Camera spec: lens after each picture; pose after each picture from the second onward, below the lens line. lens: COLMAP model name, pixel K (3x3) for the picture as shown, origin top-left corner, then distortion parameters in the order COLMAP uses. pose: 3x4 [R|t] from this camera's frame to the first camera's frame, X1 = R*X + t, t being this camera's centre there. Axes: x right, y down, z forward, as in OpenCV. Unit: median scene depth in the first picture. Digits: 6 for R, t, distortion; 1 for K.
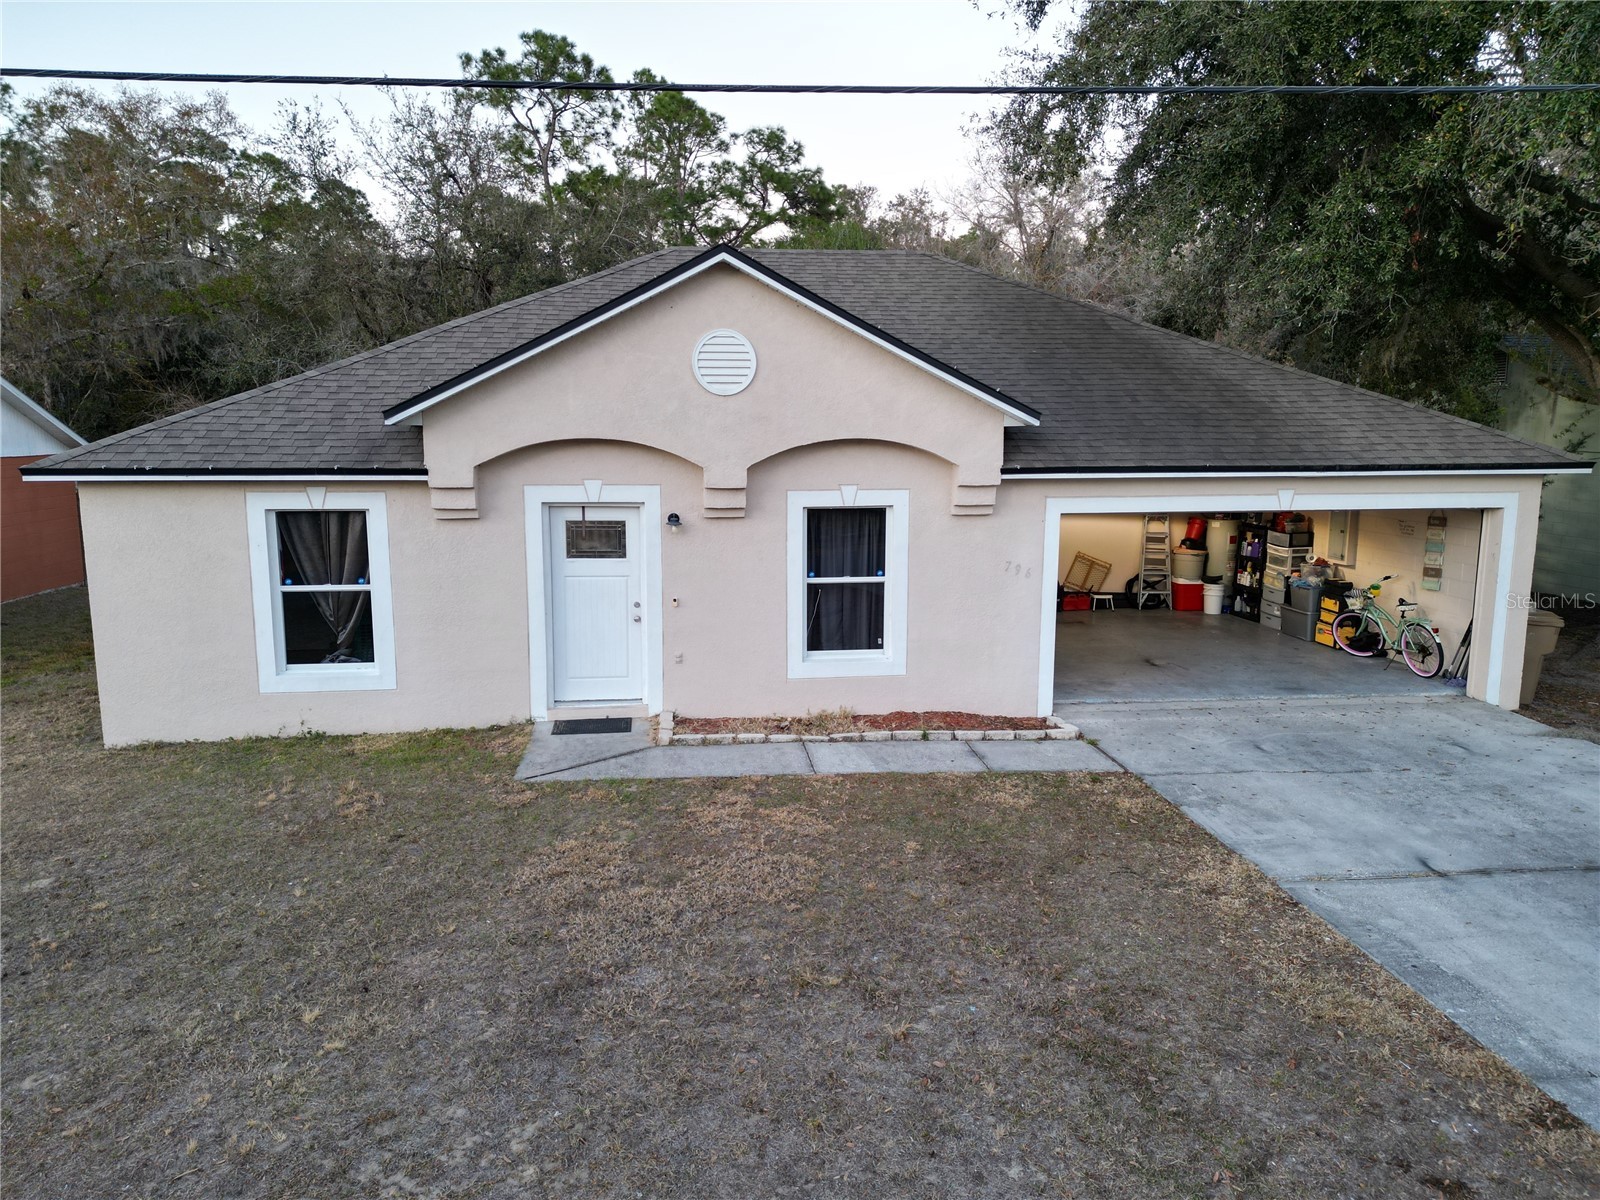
lens RADIAL K [[1113.5, 0, 795.0], [0, 1113.5, 598.0], [0, 0, 1]] dist [0.085465, -0.086766]
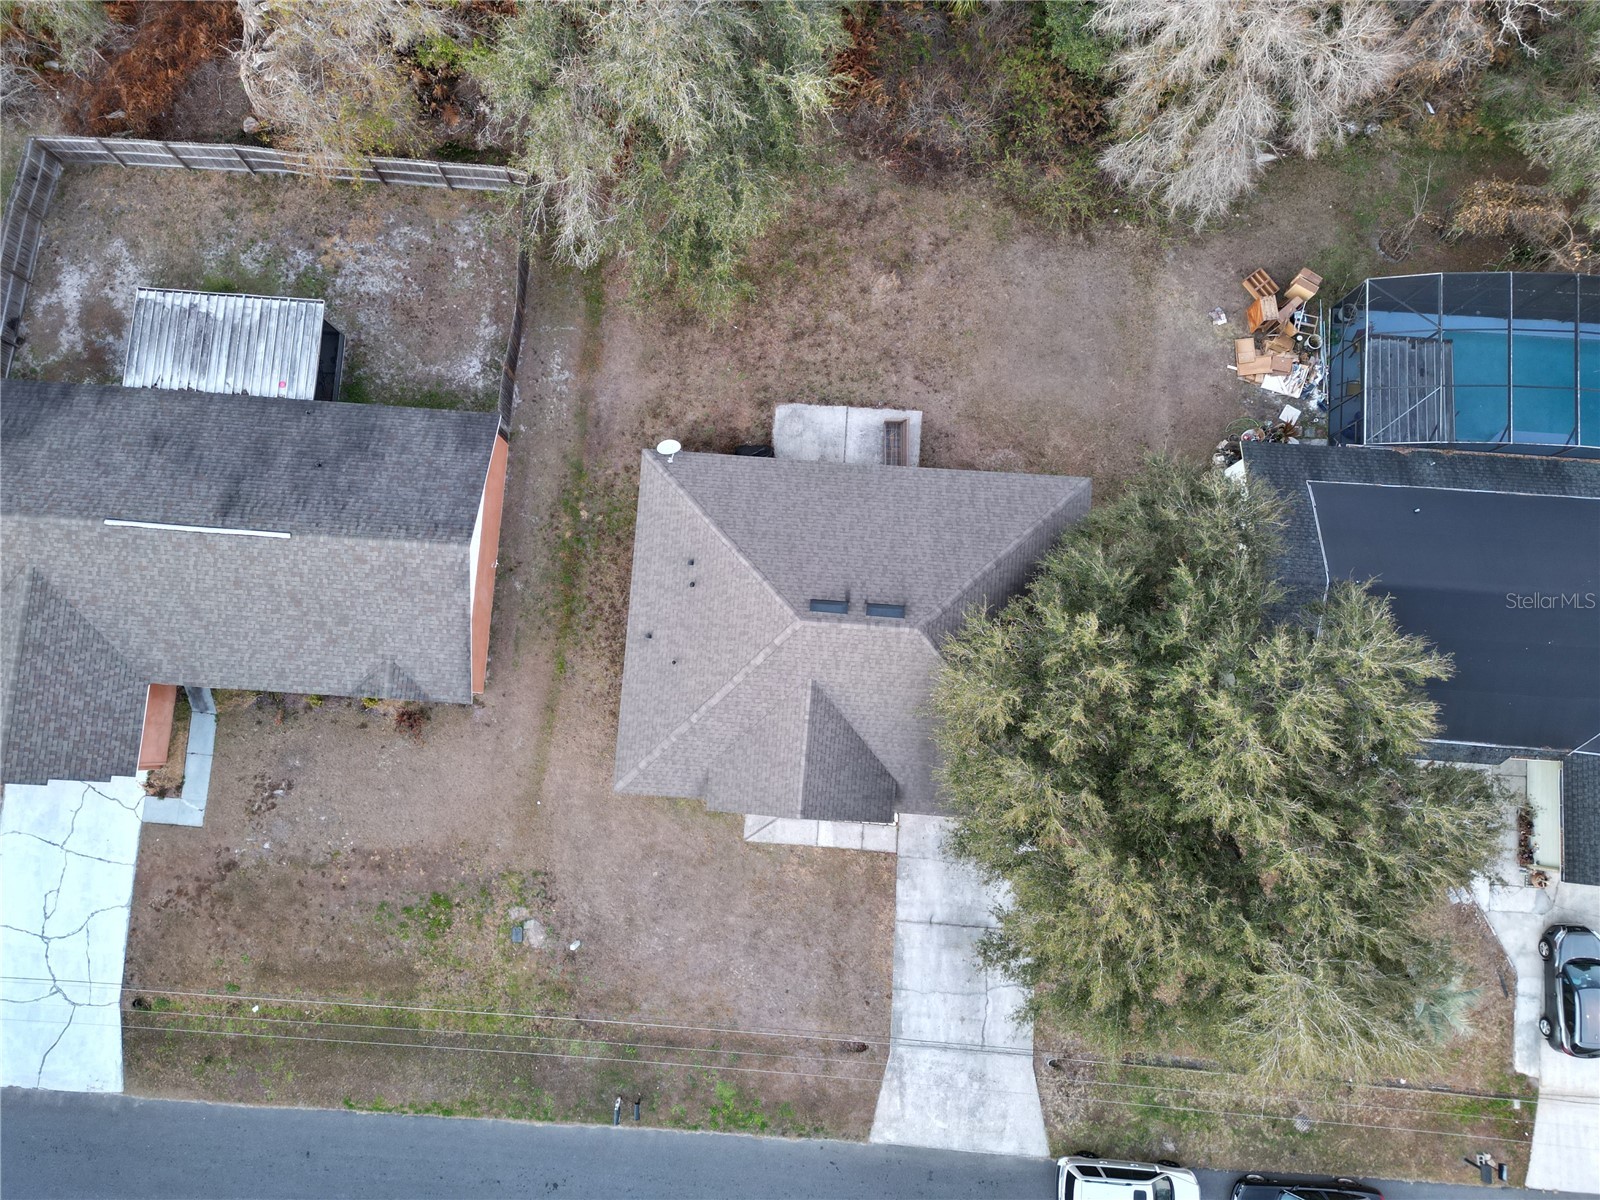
lens RADIAL K [[1133.3, 0, 790.6], [0, 1133.3, 602.8], [0, 0, 1]] dist [0.085311, -0.082309]
pose [[0.982177, 0.186347, -0.024565, -0.123165], [-0.025736, 0.262790, 0.964510, -3.607219], [0.186189, -0.946687, 0.262902, 0.663696]]
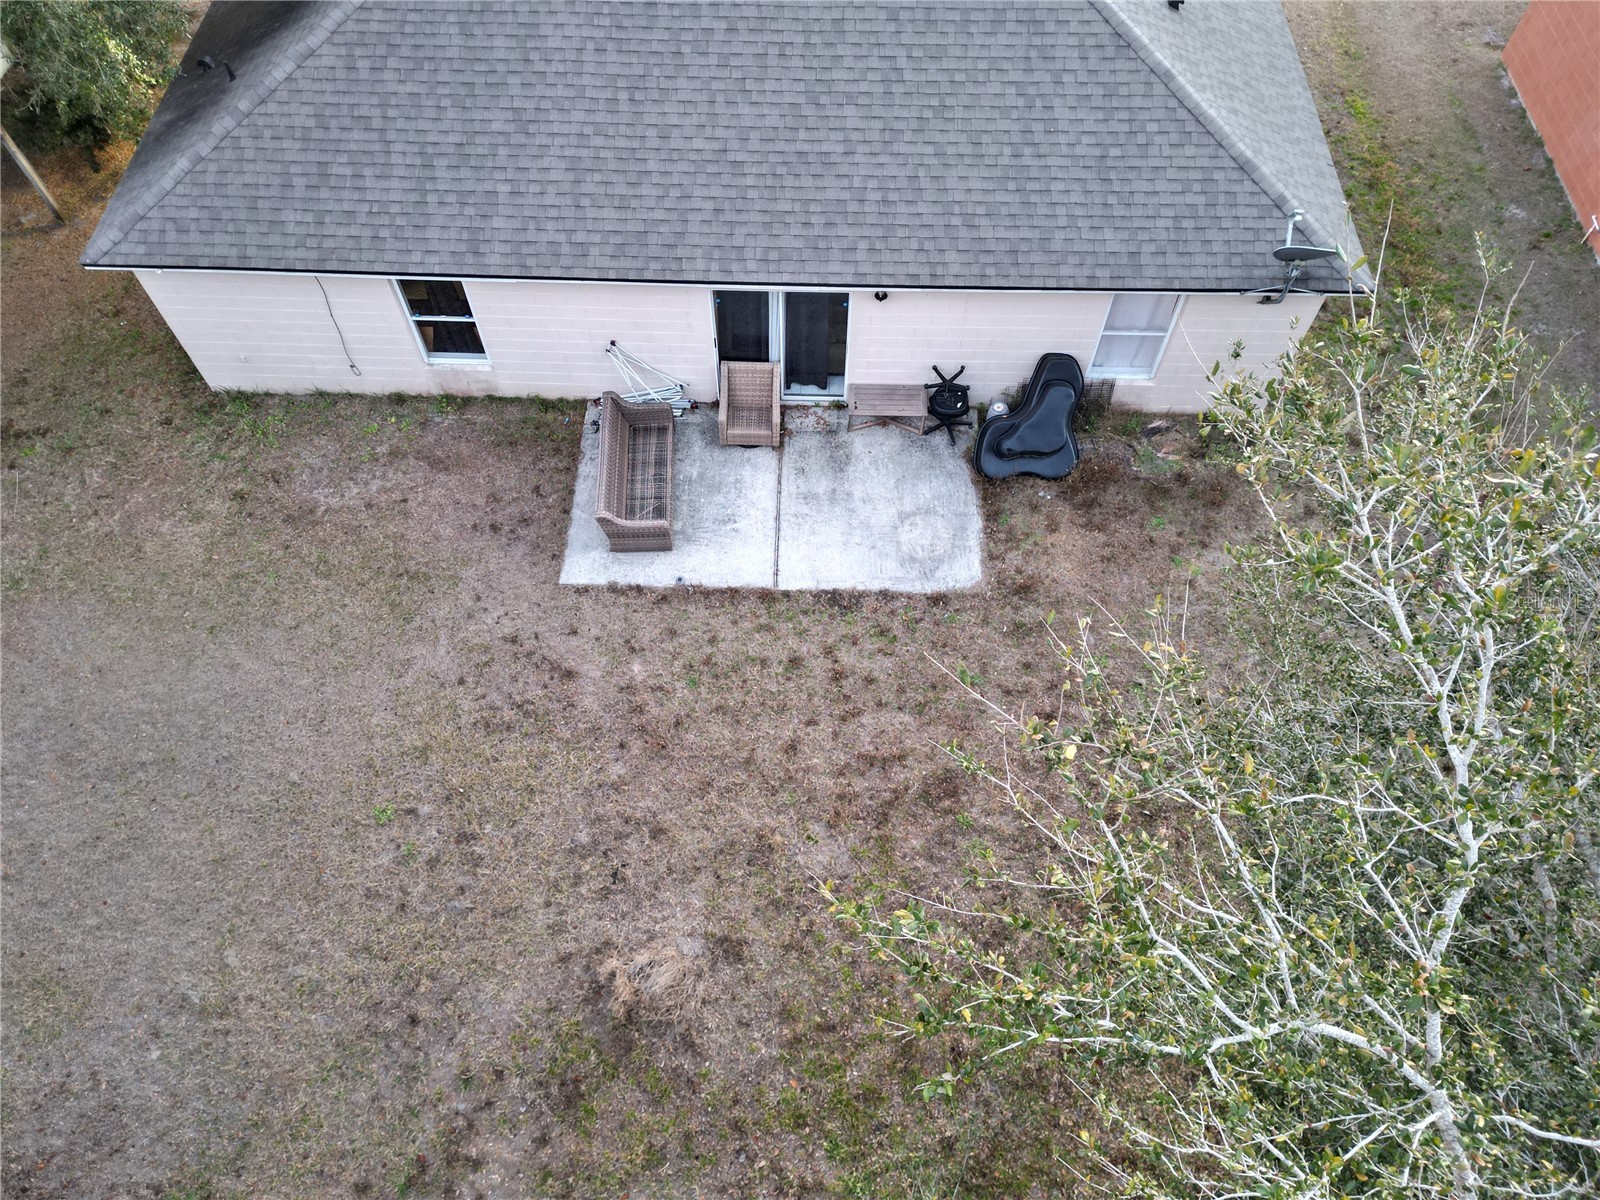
lens RADIAL K [[1118.8, 0, 795.8], [0, 1118.8, 599.9], [0, 0, 1]] dist [0.080215, -0.084639]
pose [[-0.989107, -0.123359, 0.080315, -0.282256], [0.026351, 0.388419, 0.921106, -1.282516], [-0.144823, 0.913188, -0.380937, 2.844403]]
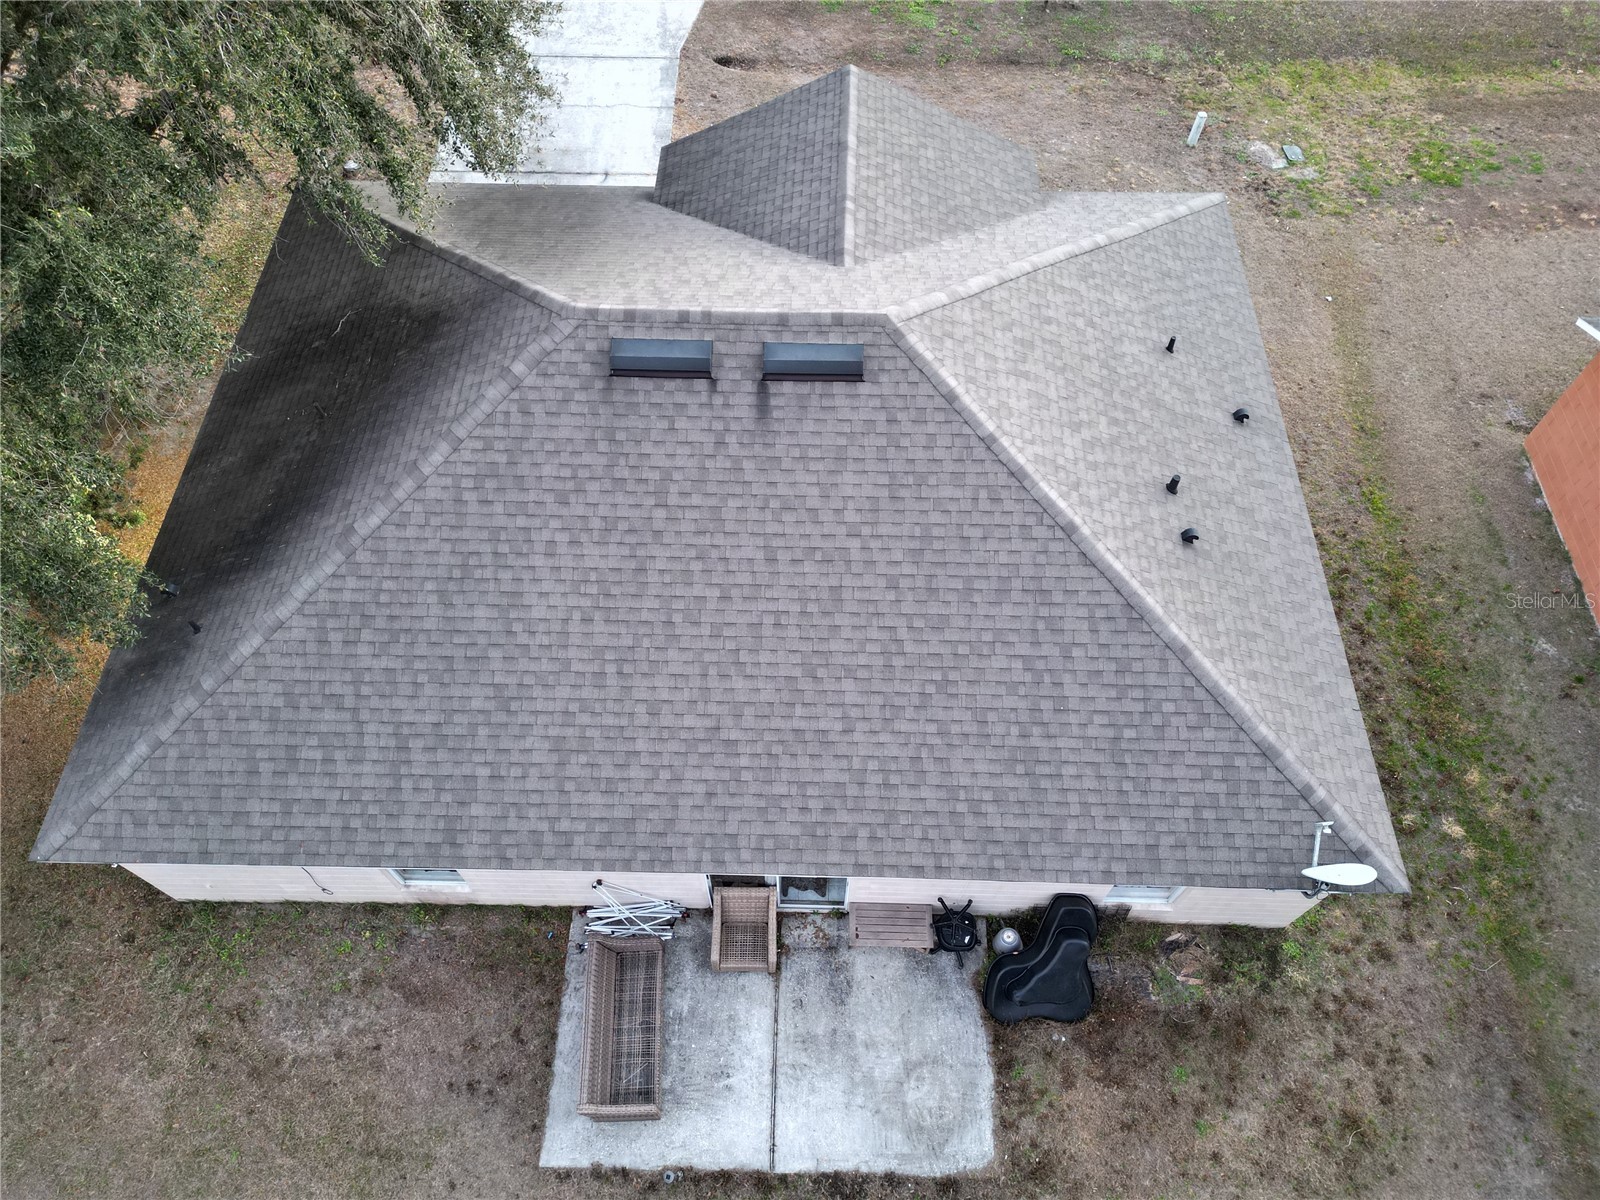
lens RADIAL K [[1113.5, 0, 795.0], [0, 1113.5, 598.0], [0, 0, 1]] dist [0.085465, -0.086766]
pose [[-0.989555, -0.119264, 0.080973, -0.201910], [0.028048, 0.391684, 0.919672, -1.455712], [-0.141400, 0.912338, -0.384248, 2.237331]]
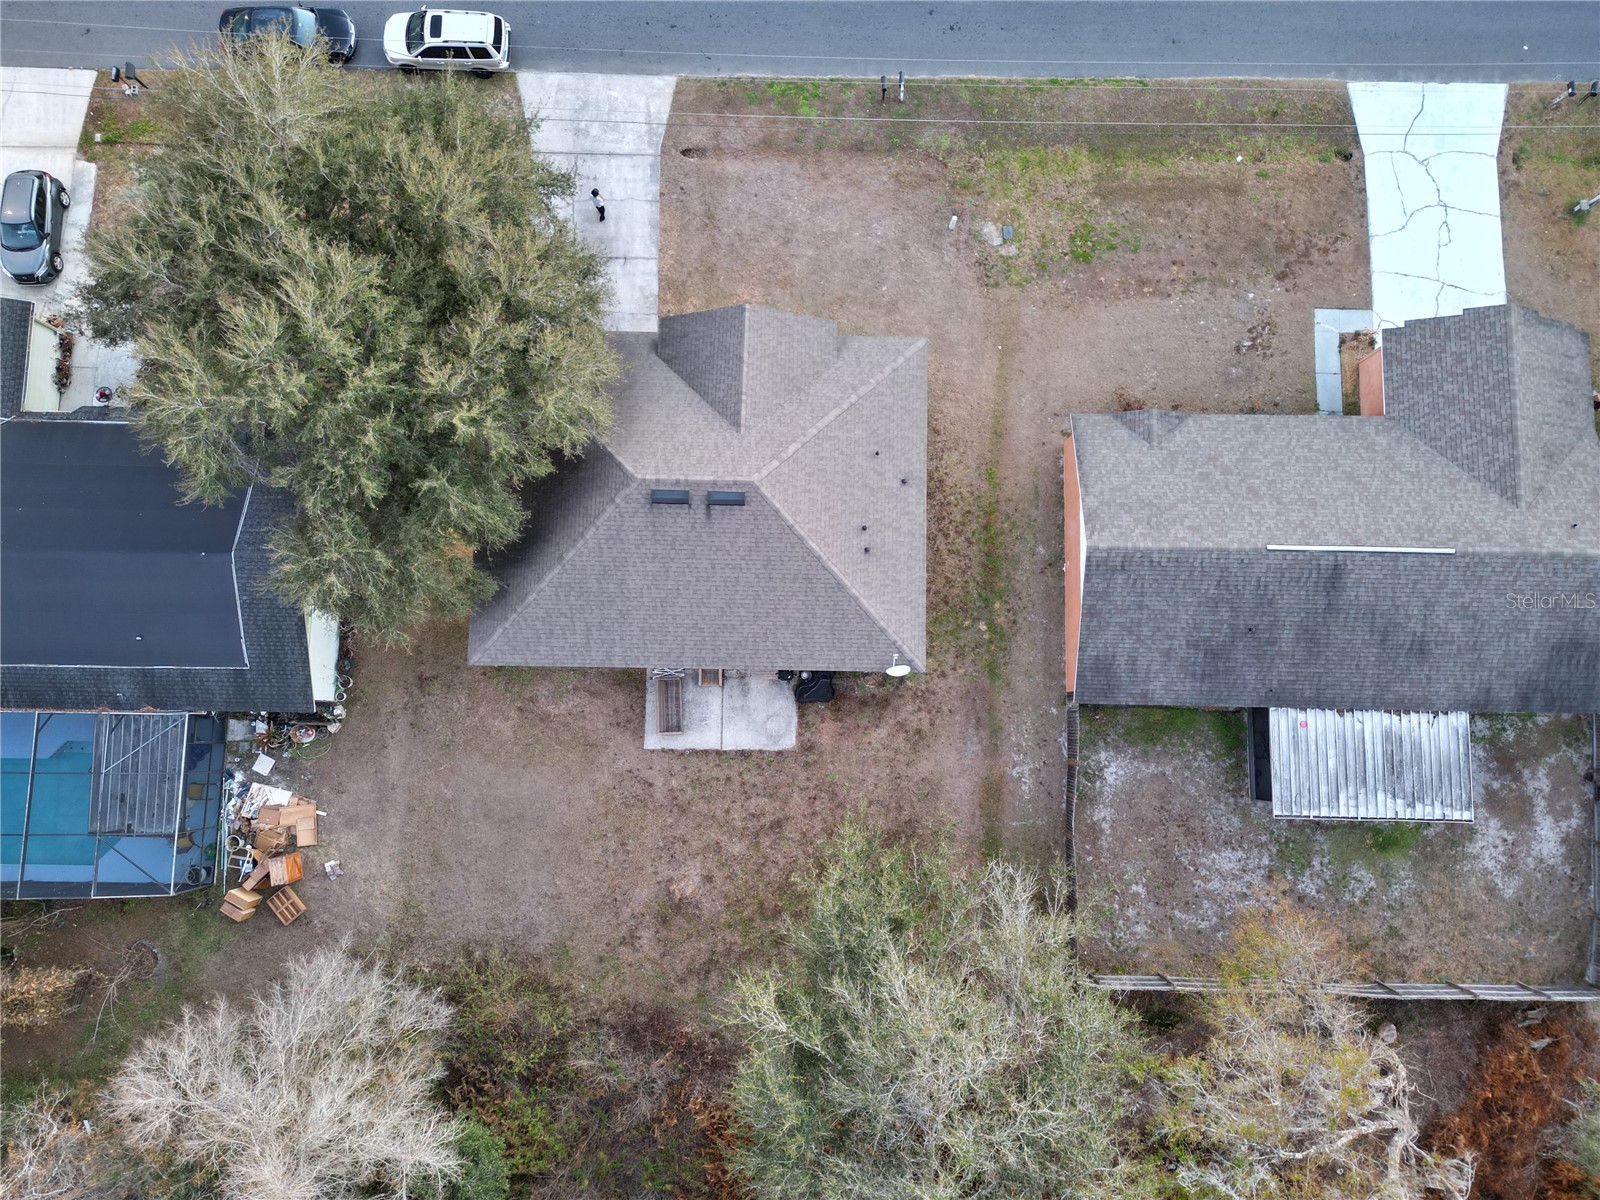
lens RADIAL K [[1128.4, 0, 799.1], [0, 1128.4, 590.9], [0, 0, 1]] dist [0.095624, -0.099615]
pose [[-0.990626, -0.135179, 0.019652, -0.406874], [0.023226, -0.024911, 0.999420, -3.764110], [-0.134611, 0.990508, 0.027817, 1.684798]]
